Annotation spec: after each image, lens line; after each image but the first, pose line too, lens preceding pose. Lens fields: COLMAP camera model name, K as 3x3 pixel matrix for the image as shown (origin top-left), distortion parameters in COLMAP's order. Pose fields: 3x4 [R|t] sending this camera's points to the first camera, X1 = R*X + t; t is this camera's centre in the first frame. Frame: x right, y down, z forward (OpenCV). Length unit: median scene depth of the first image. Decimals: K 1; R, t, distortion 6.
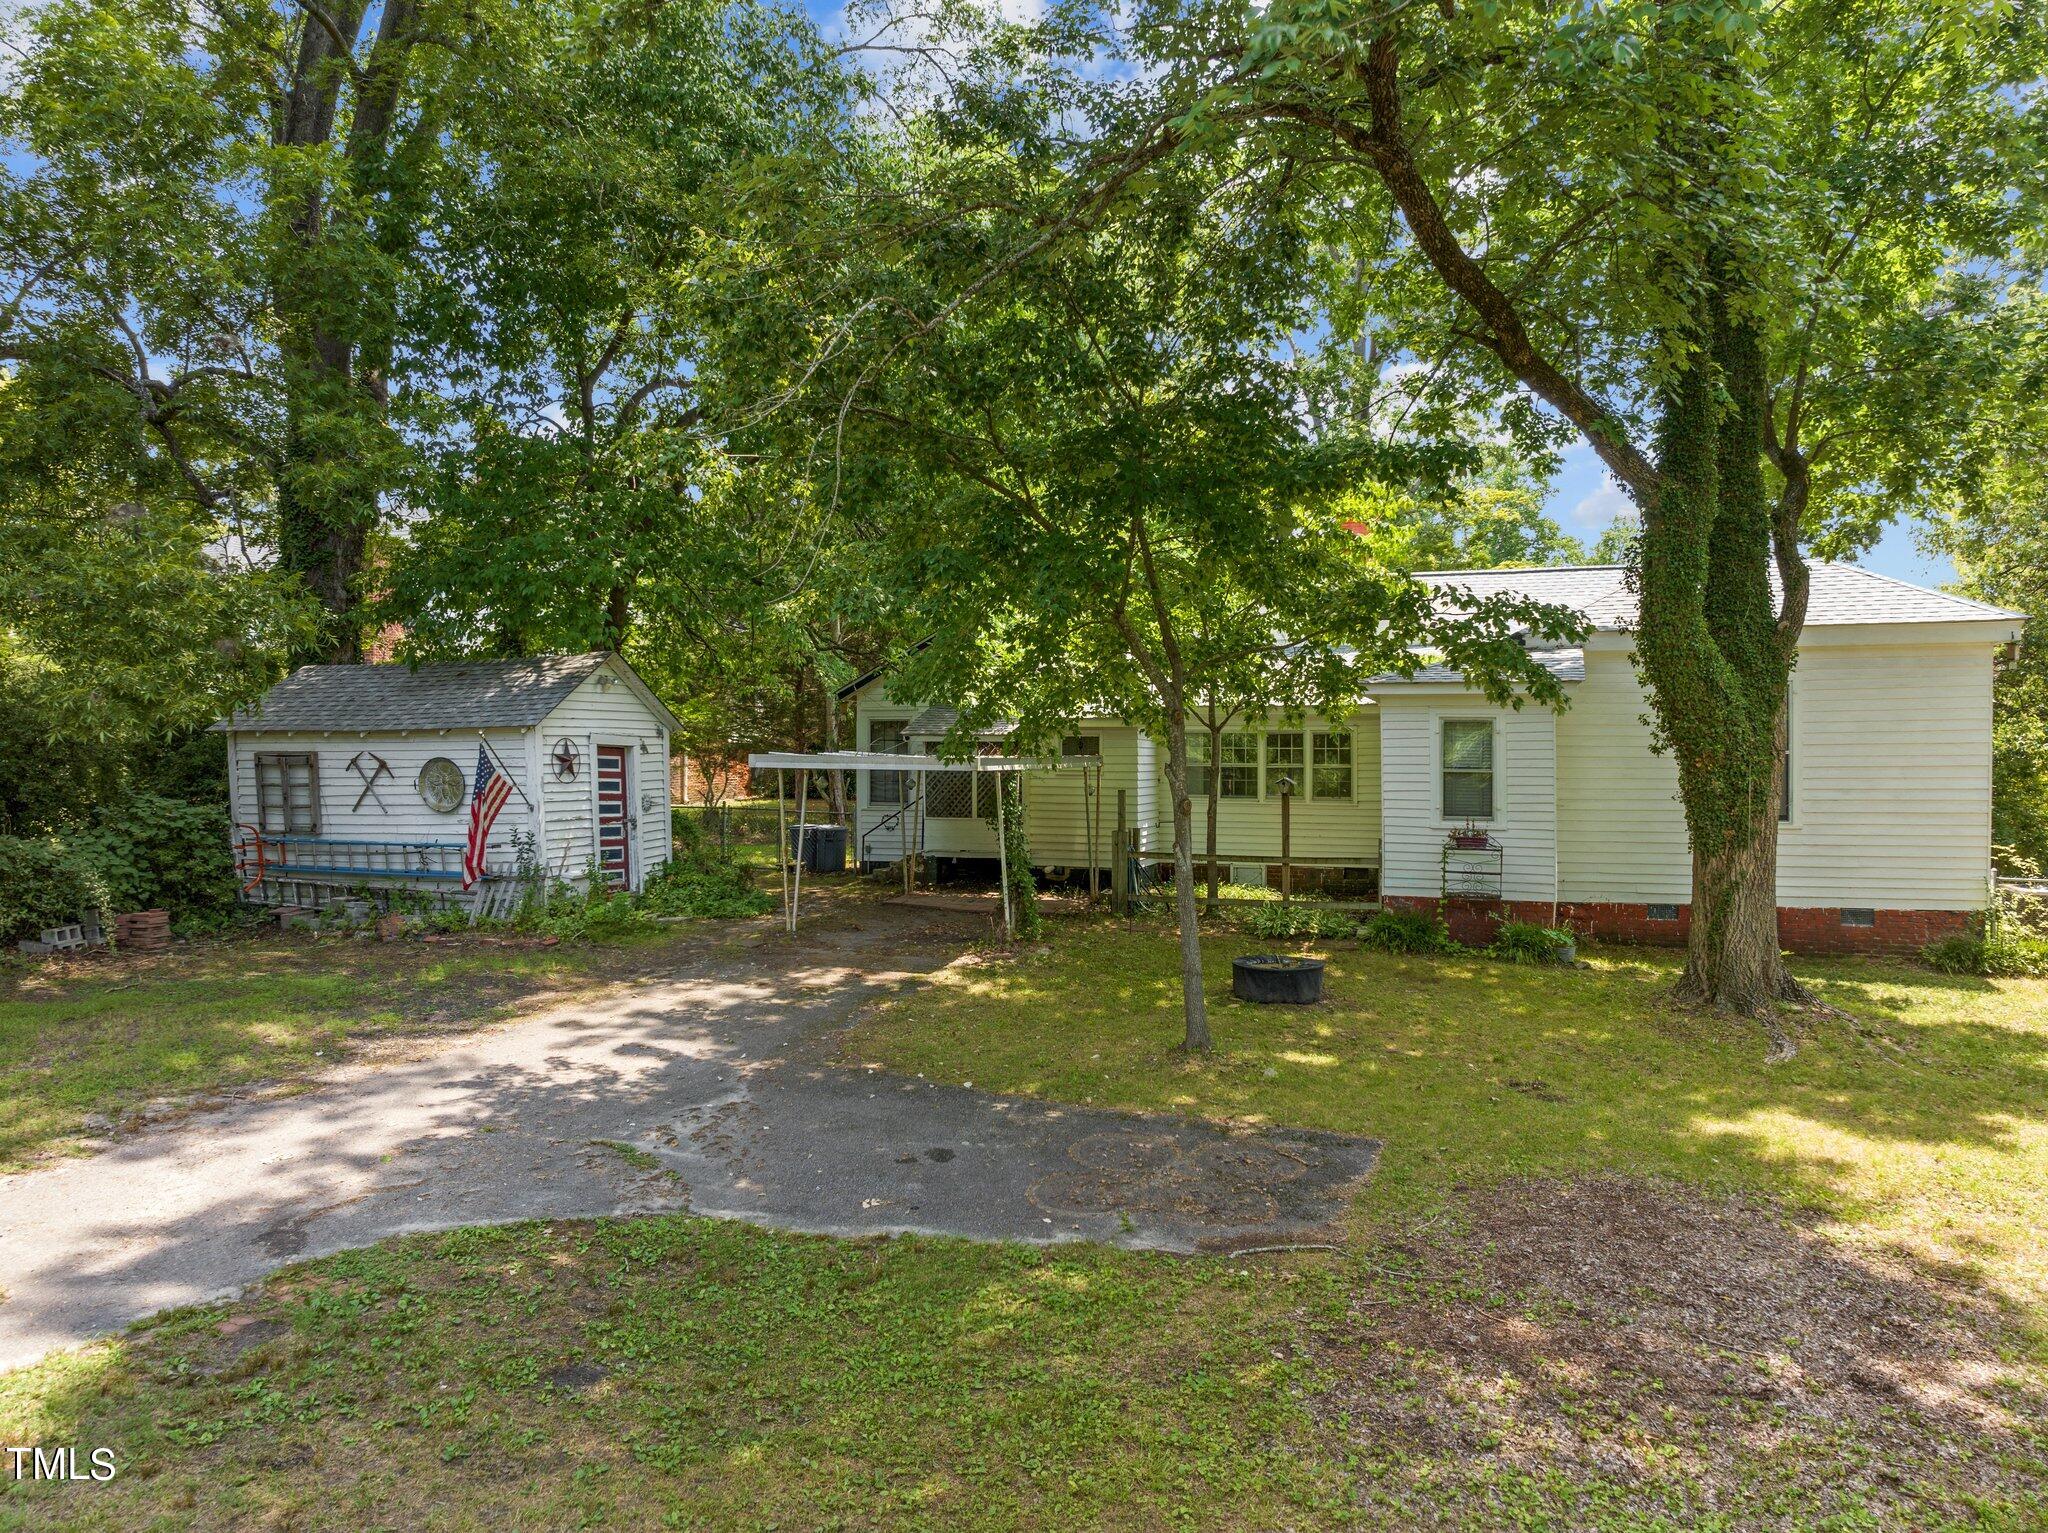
lens RADIAL K [[1443.5, 0, 1032.5], [0, 1443.5, 769.0], [0, 0, 1]] dist [-0.062380, 0.035339]
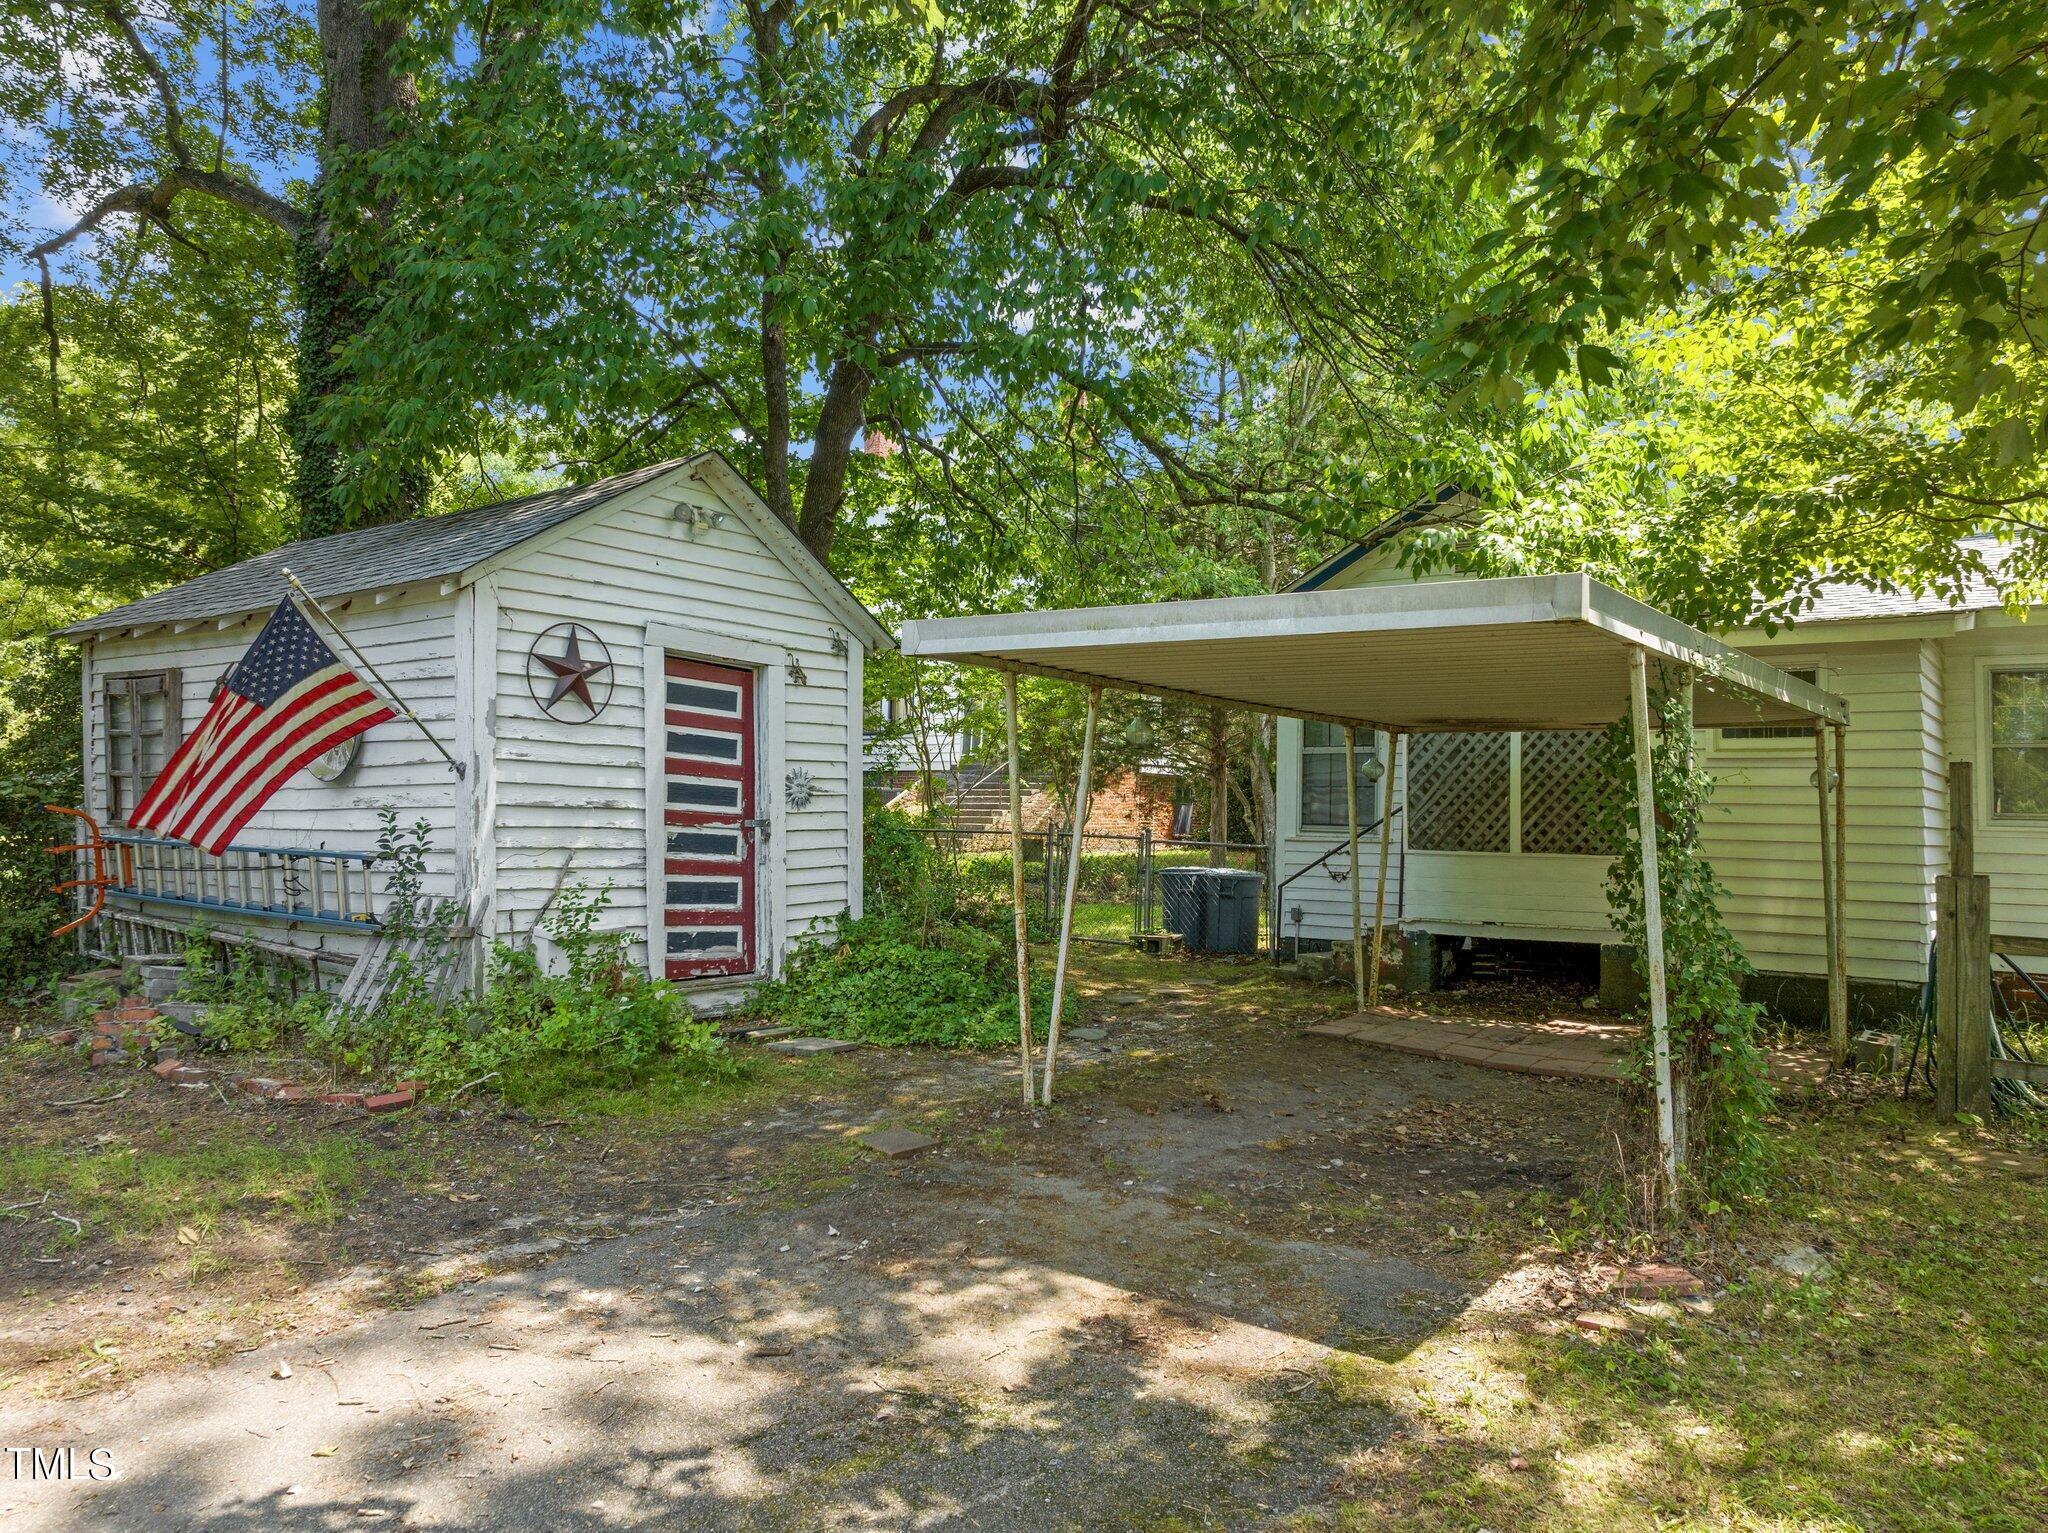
lens RADIAL K [[1441.6, 0, 1030.8], [0, 1441.6, 753.9], [0, 0, 1]] dist [-0.024841, 0.004371]
pose [[0.942789, 0.004354, -0.333363, -0.052269], [-0.026849, 0.997658, -0.062904, 0.056205], [0.332308, 0.068256, 0.940698, 0.809173]]
